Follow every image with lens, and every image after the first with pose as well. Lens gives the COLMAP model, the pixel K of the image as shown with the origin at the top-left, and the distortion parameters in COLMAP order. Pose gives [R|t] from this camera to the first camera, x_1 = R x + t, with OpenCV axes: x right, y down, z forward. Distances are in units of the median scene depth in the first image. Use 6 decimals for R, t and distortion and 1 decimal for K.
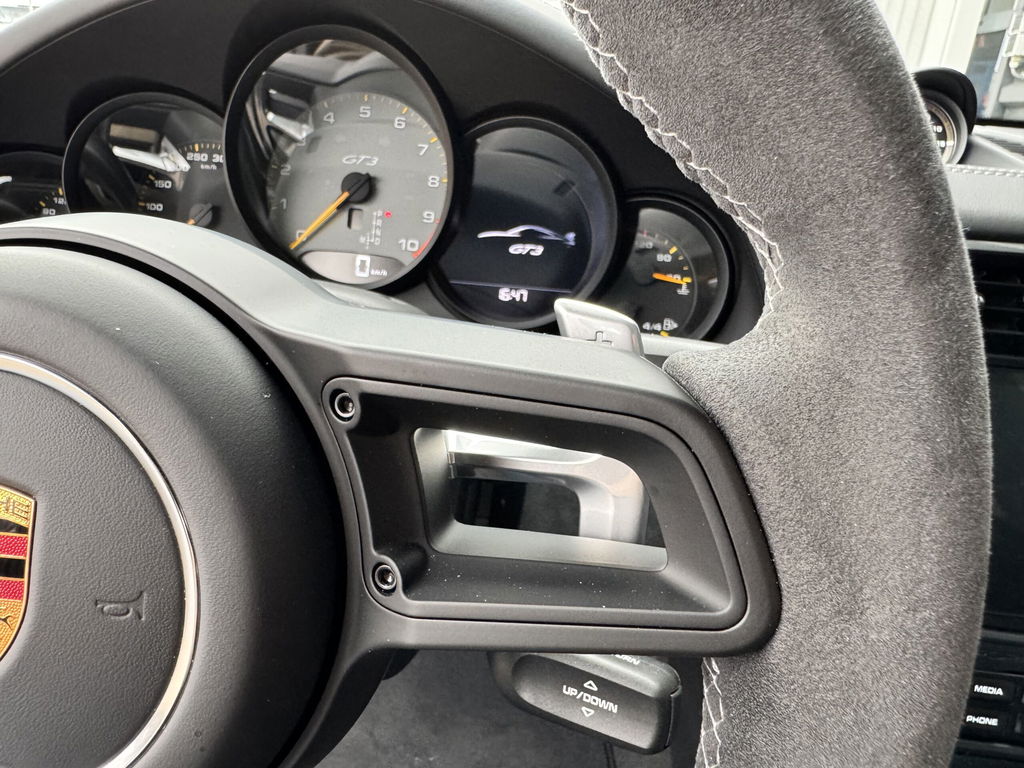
lens RADIAL K [[733.0, 0, 507.2], [0, 733.0, 377.1], [0, 0, 1]] dist [0.029180, -0.025799]
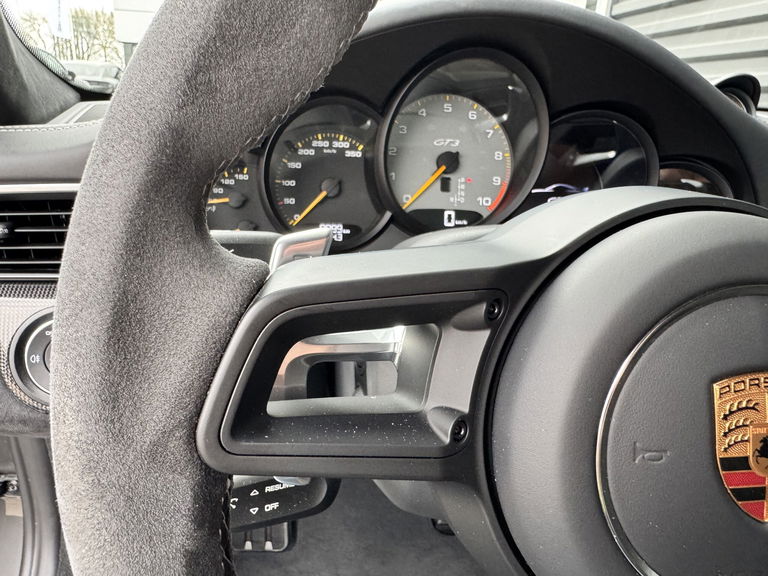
lens RADIAL K [[549.8, 0, 376.7], [0, 549.8, 288.8], [0, 0, 1]] dist [0.029180, -0.025799]
pose [[0.969505, -0.087156, 0.229051, -0.589730], [0.090437, 0.995895, -0.003844, -0.027956], [-0.227776, 0.024441, 0.973407, 0.024230]]
